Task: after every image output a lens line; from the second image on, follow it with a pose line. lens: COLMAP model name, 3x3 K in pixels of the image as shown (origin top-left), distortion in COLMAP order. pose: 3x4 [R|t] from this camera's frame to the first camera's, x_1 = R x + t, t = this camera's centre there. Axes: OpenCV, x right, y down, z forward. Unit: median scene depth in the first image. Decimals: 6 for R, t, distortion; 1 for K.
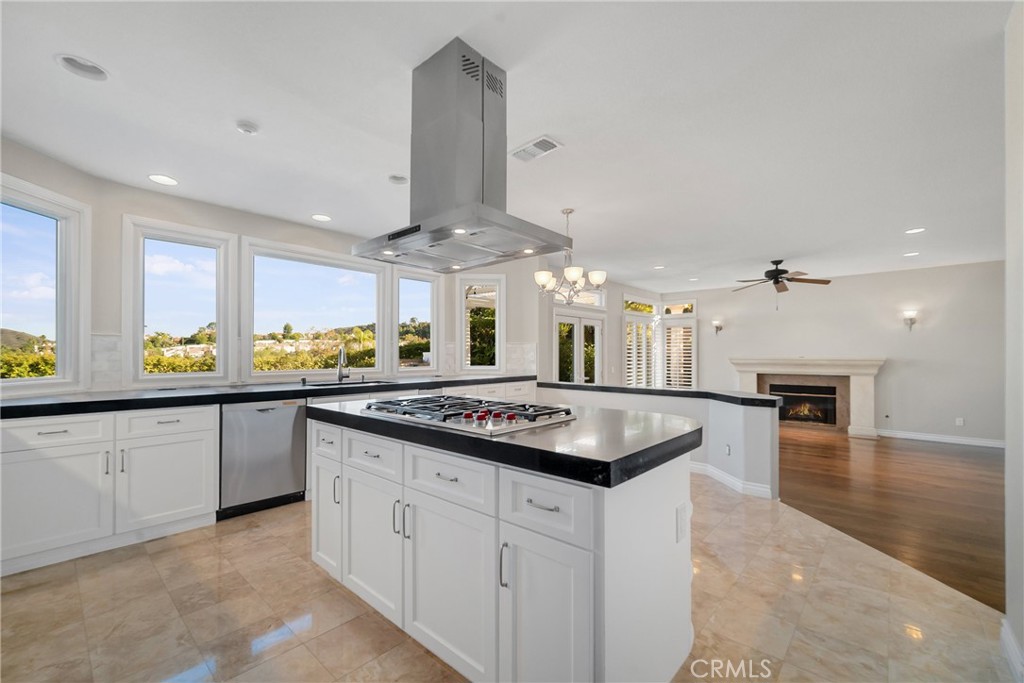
lens RADIAL K [[423.5, 0, 514.4], [0, 423.5, 356.1], [0, 0, 1]] dist [-0.001699, 0.000395]
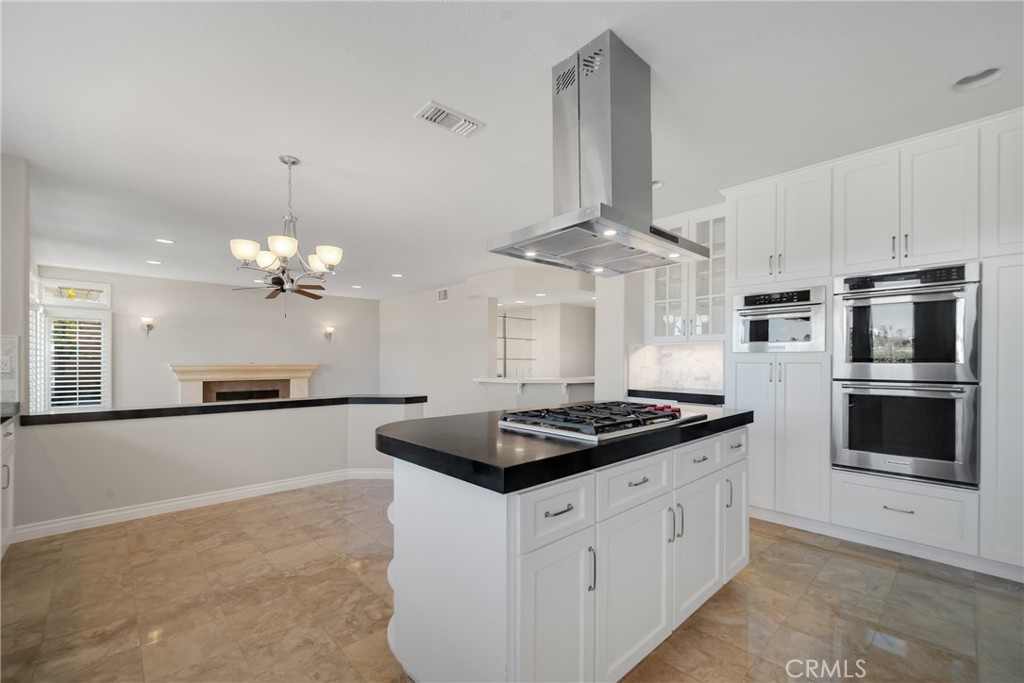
lens RADIAL K [[423.5, 0, 515.5], [0, 423.5, 363.6], [0, 0, 1]] dist [-0.001699, 0.000395]
pose [[0.080016, -0.006513, 0.996772, -0.360148], [0.001968, 0.999978, 0.006376, -0.001617], [-0.996792, 0.001452, 0.080027, 0.358089]]
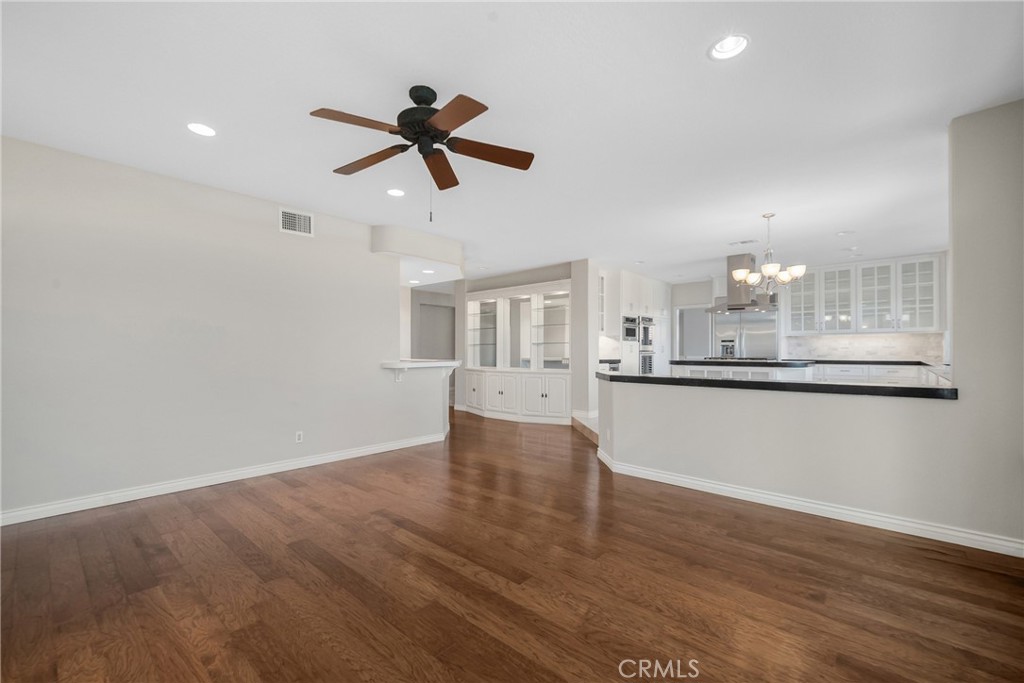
lens RADIAL K [[423.5, 0, 507.4], [0, 423.5, 349.9], [0, 0, 1]] dist [-0.001699, 0.000395]
pose [[-0.999892, -0.000292, 0.014718, 0.532143], [-0.000355, 0.999991, -0.004271, 0.021573], [-0.014717, -0.004276, -0.999883, 1.393014]]
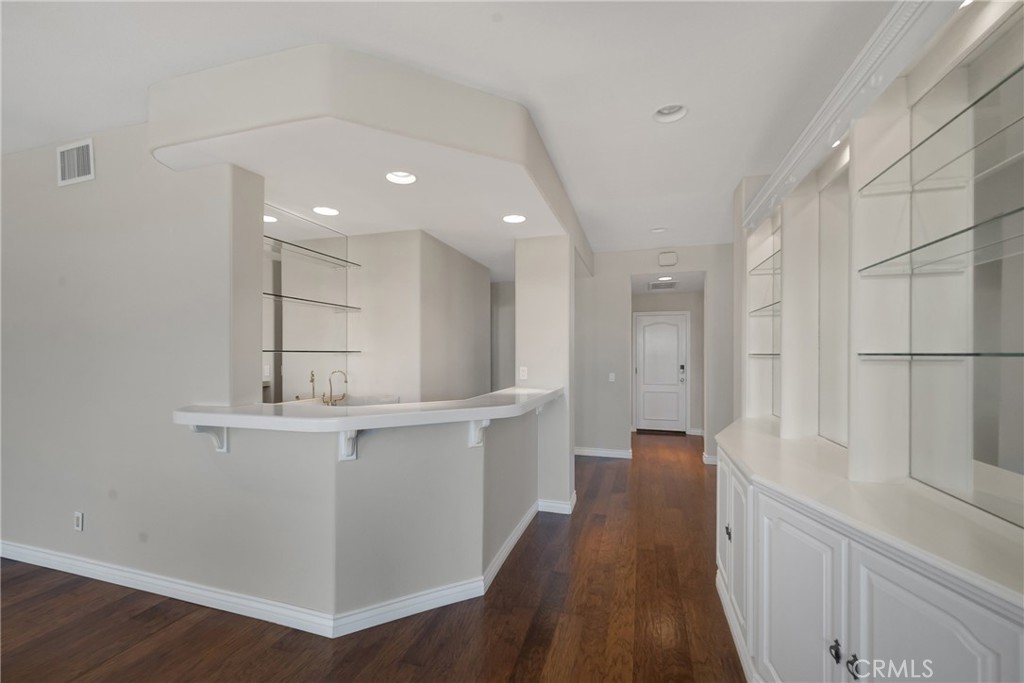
lens RADIAL K [[423.5, 0, 511.8], [0, 423.5, 353.8], [0, 0, 1]] dist [-0.001699, 0.000395]
pose [[-0.406993, -0.001153, 0.913430, 0.327598], [0.004183, 0.999986, 0.003126, -0.004583], [-0.913422, 0.005093, -0.406983, 0.448116]]
